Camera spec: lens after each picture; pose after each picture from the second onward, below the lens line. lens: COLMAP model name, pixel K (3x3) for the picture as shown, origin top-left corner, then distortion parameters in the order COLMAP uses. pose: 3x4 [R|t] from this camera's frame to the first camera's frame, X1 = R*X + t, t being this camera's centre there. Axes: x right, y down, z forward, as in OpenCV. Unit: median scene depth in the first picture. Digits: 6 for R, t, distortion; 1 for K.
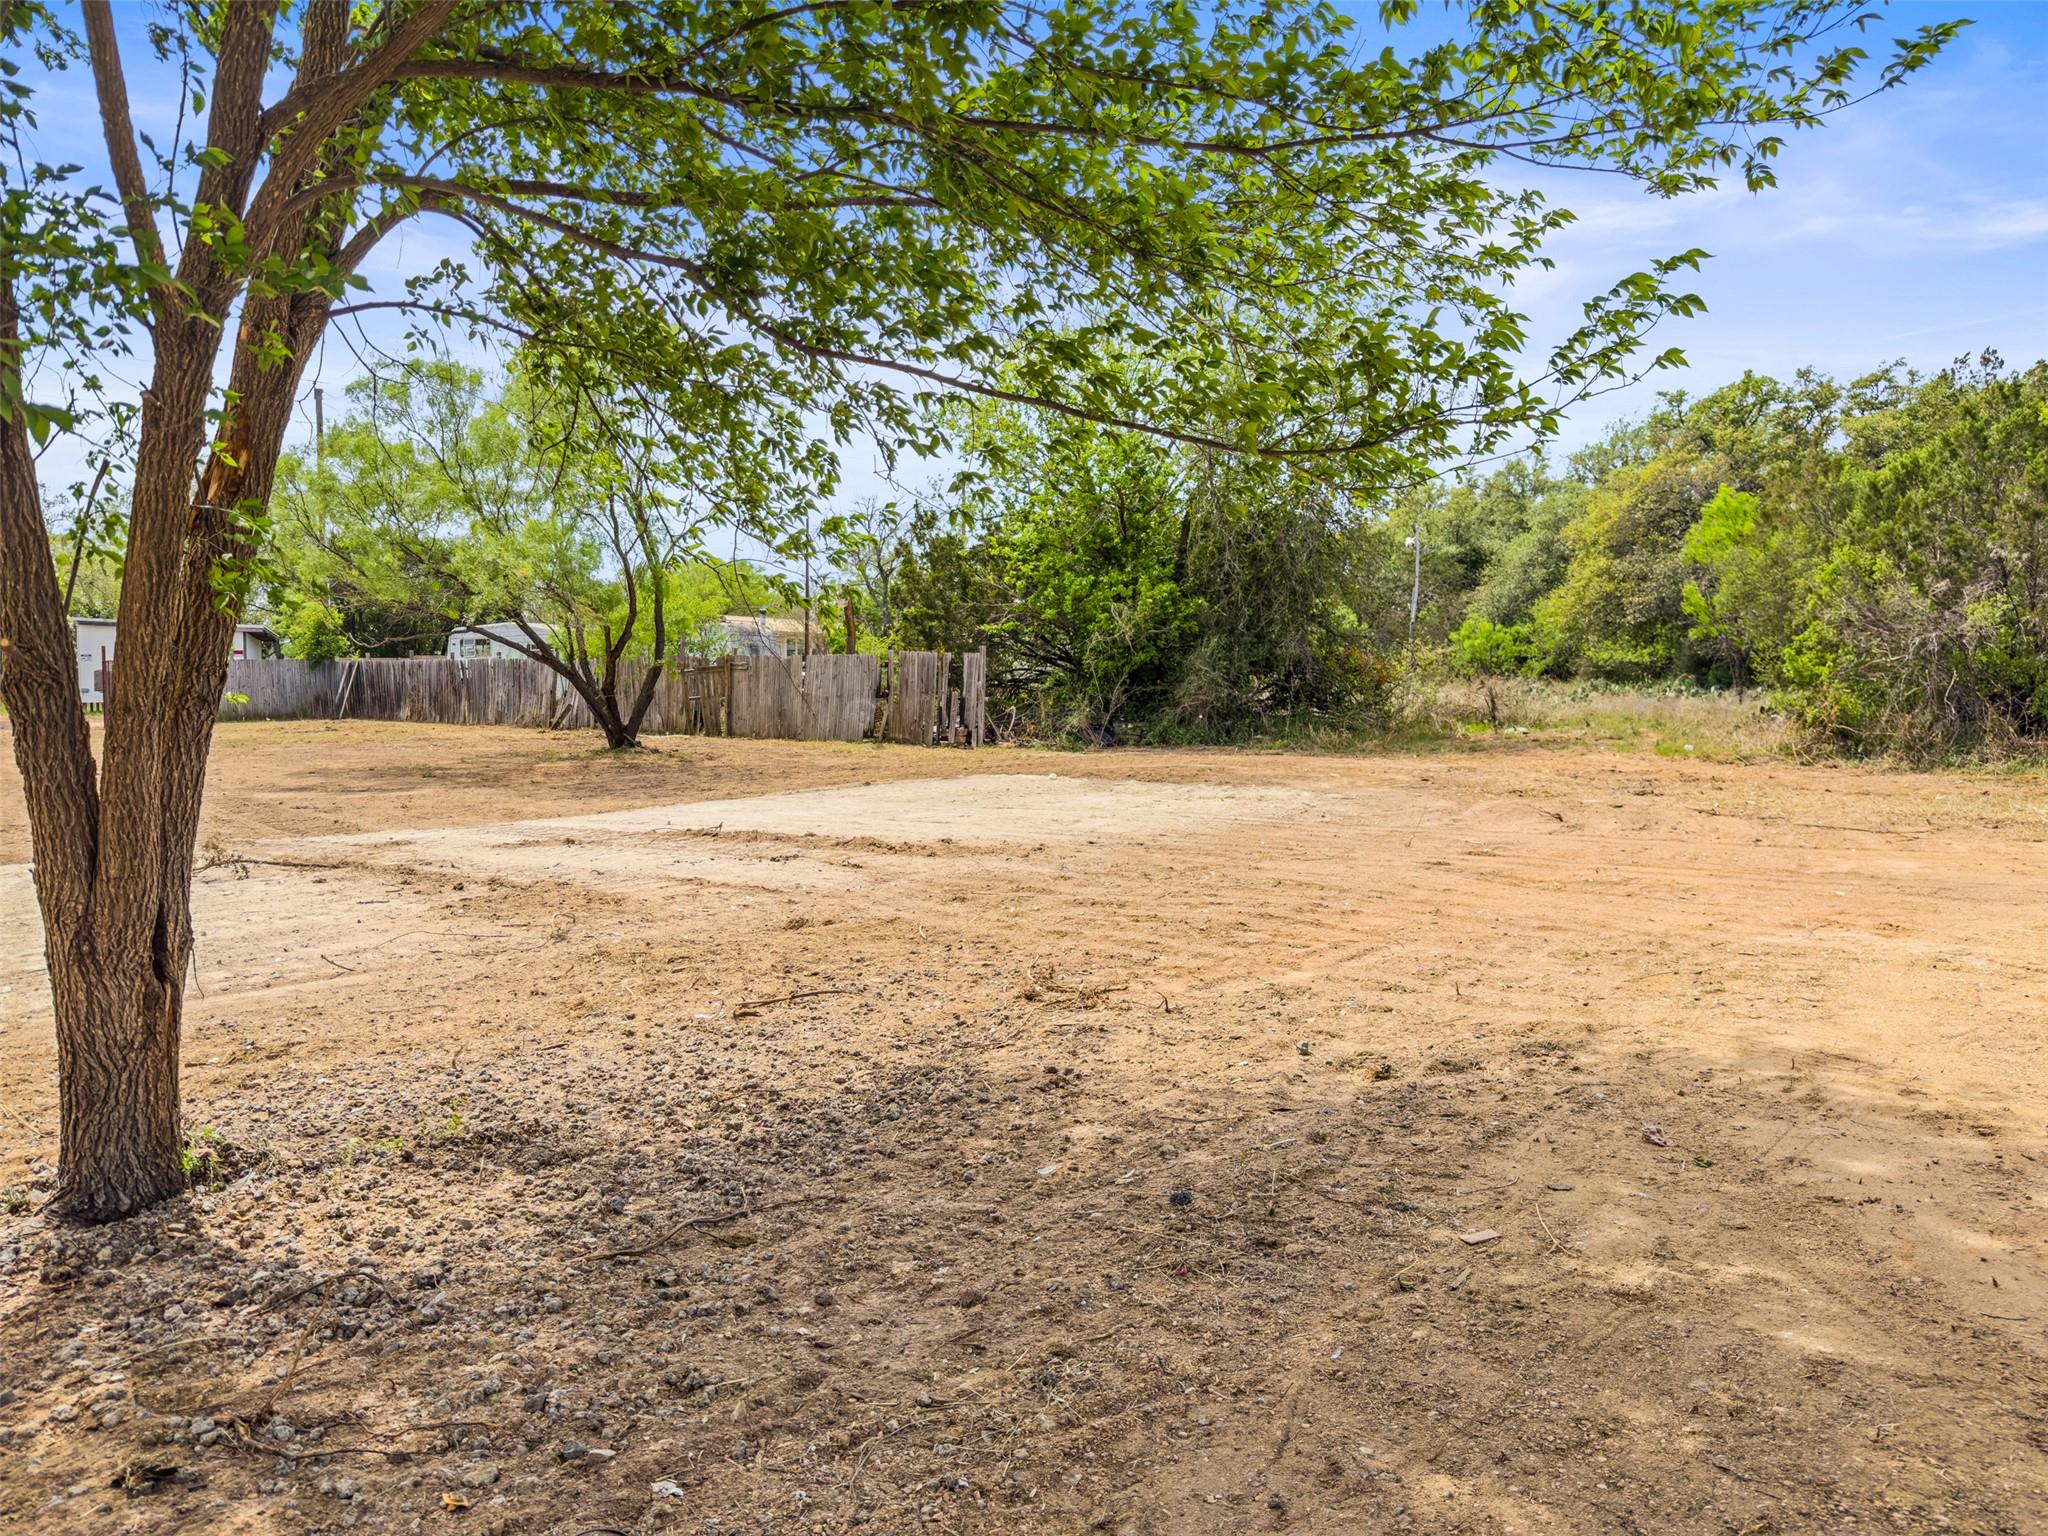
lens RADIAL K [[1452.9, 0, 1024.0], [0, 1452.9, 768.0], [0, 0, 1]] dist [-0.022263, -0.006075]
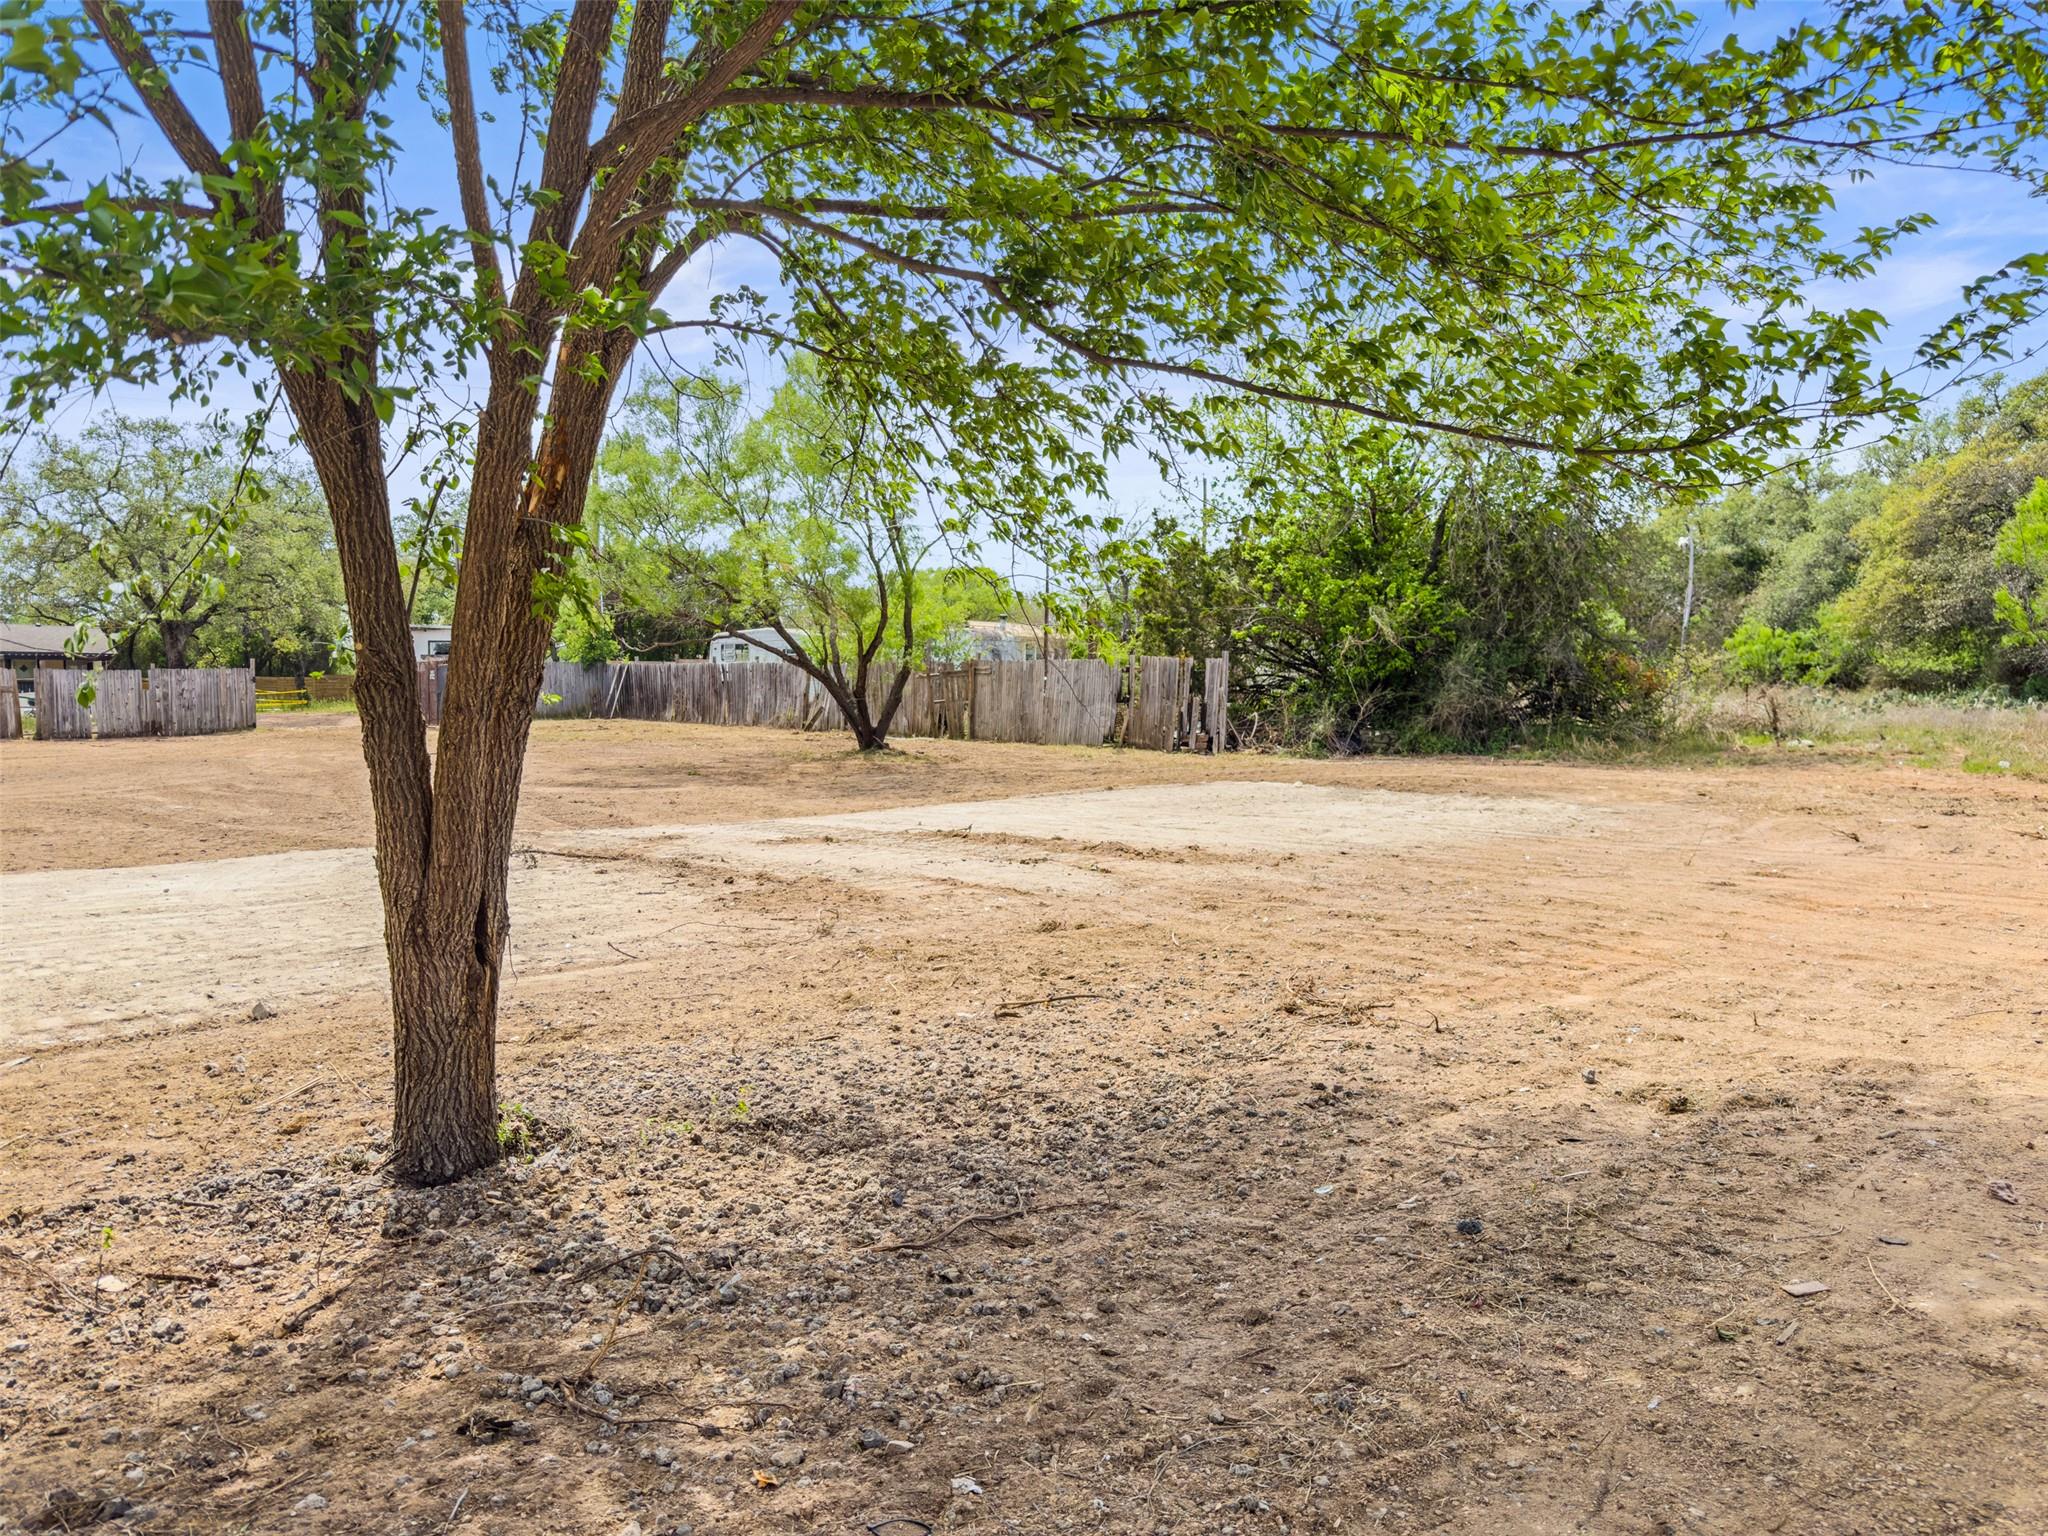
lens RADIAL K [[1455.0, 0, 1023.2], [0, 1455.0, 760.0], [0, 0, 1]] dist [-0.022058, 0.005671]
pose [[0.987092, 0.014074, -0.159533, -0.021995], [-0.015505, 0.999850, -0.007725, -0.000368], [0.159400, 0.010099, 0.987162, 0.000313]]
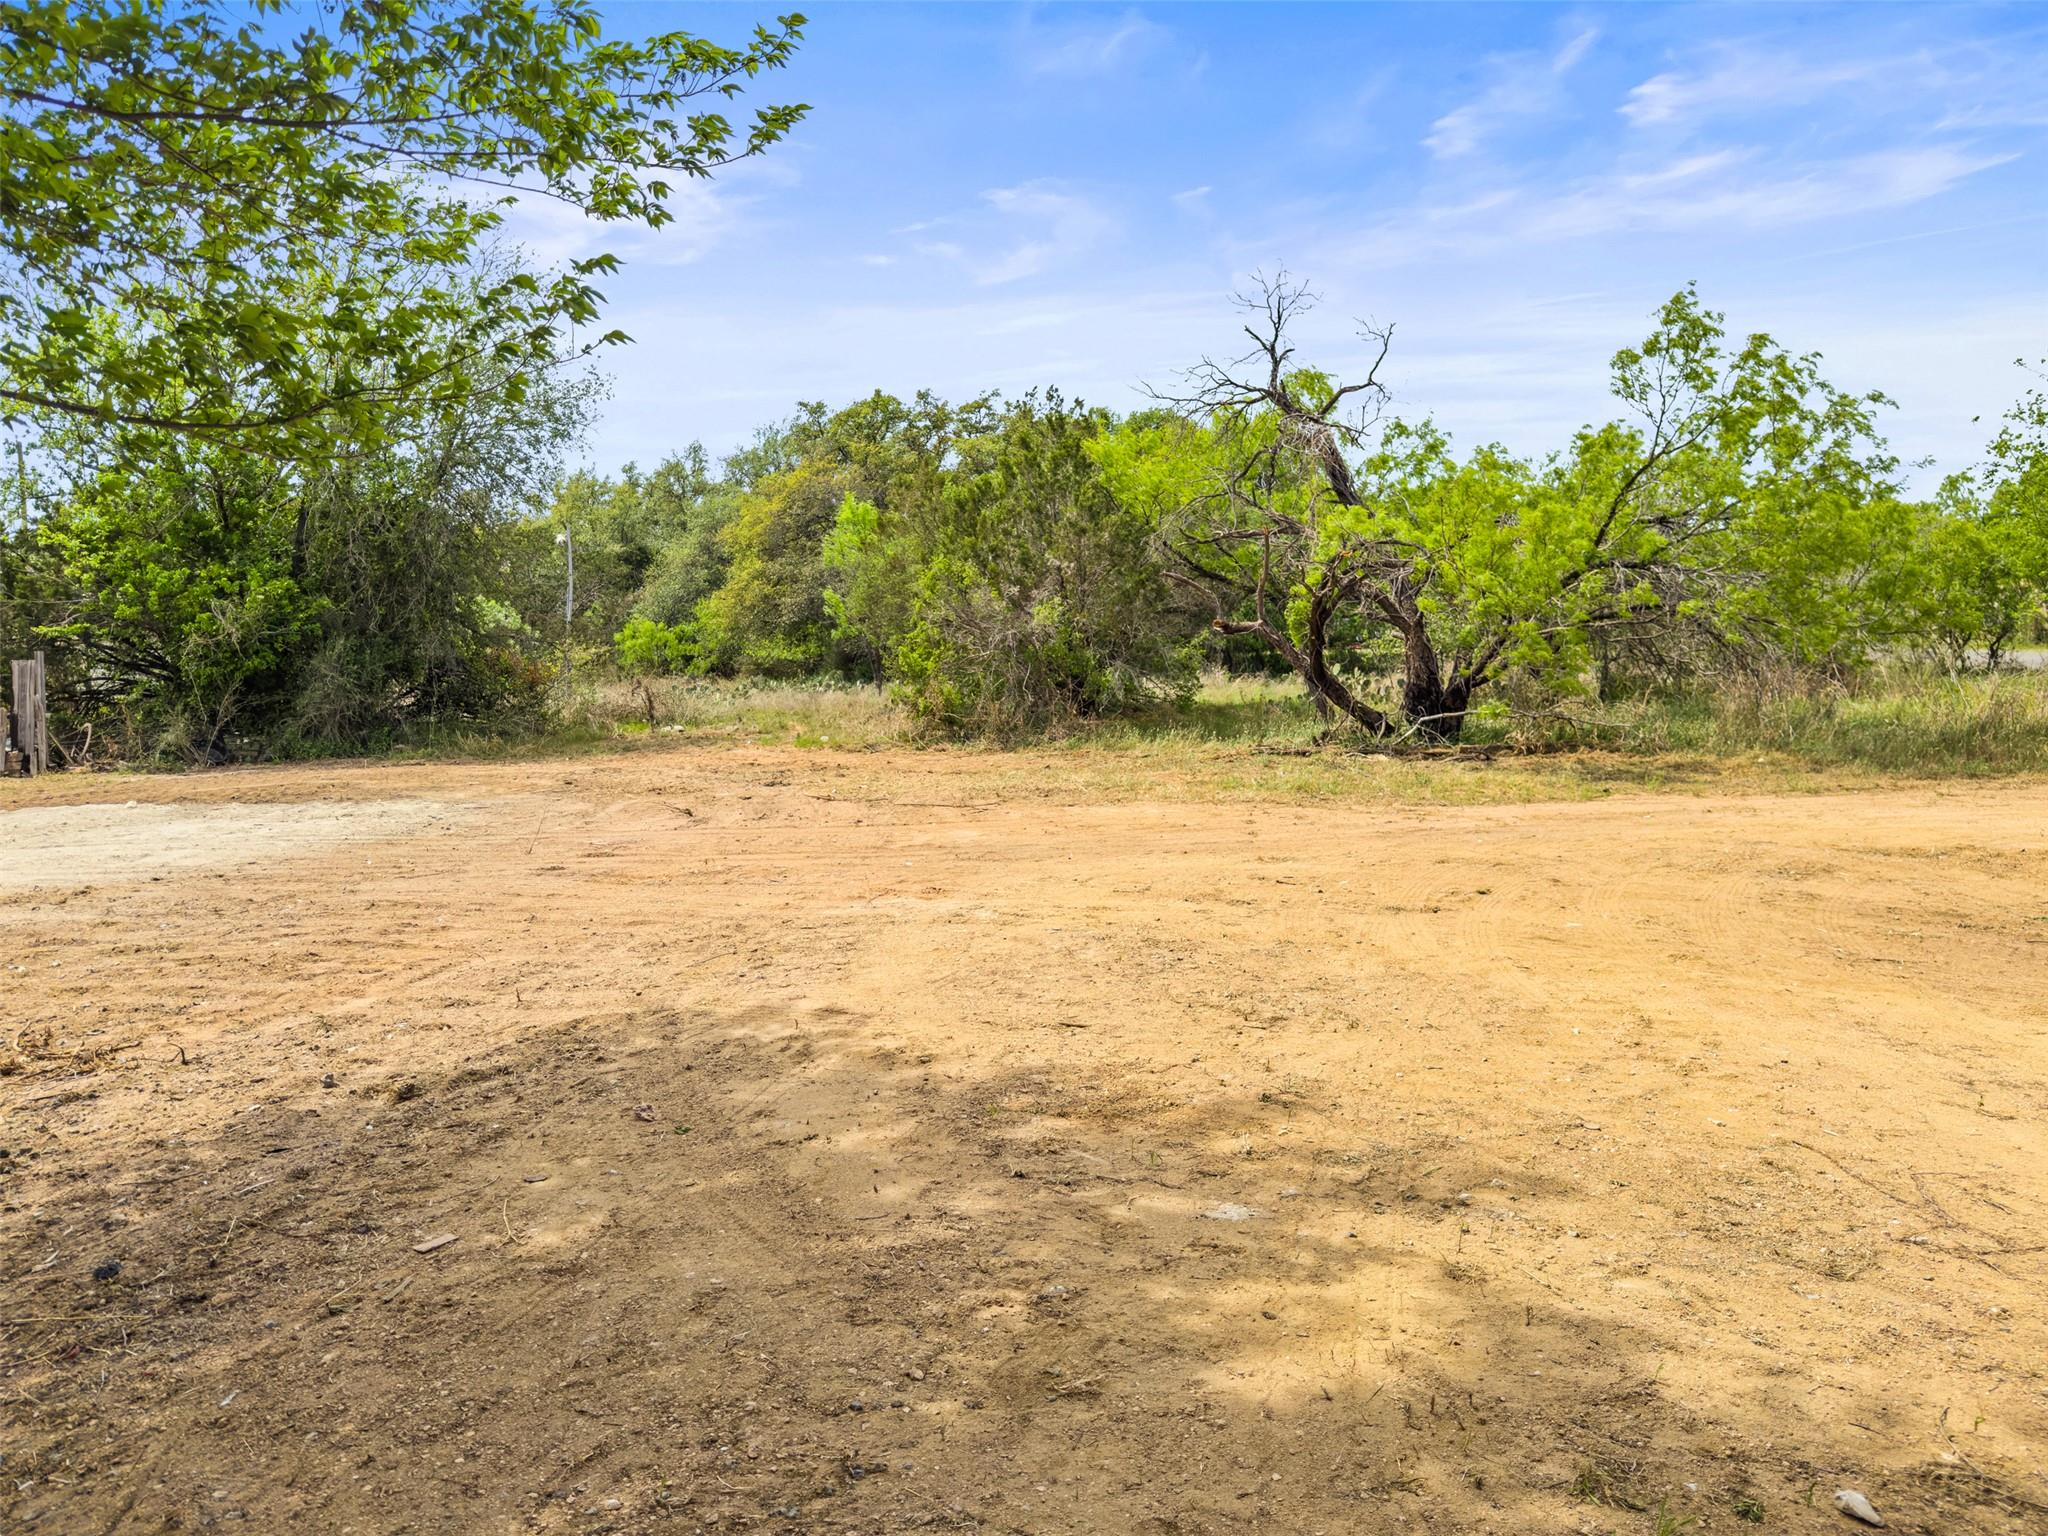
lens RADIAL K [[1457.0, 0, 1056.3], [0, 1457.0, 801.4], [0, 0, 1]] dist [-0.001839, -0.003415]
pose [[0.846939, -0.065473, 0.527644, 0.083148], [0.053059, 0.997843, 0.038651, -0.000618], [-0.529036, -0.004738, 0.848586, -0.047459]]
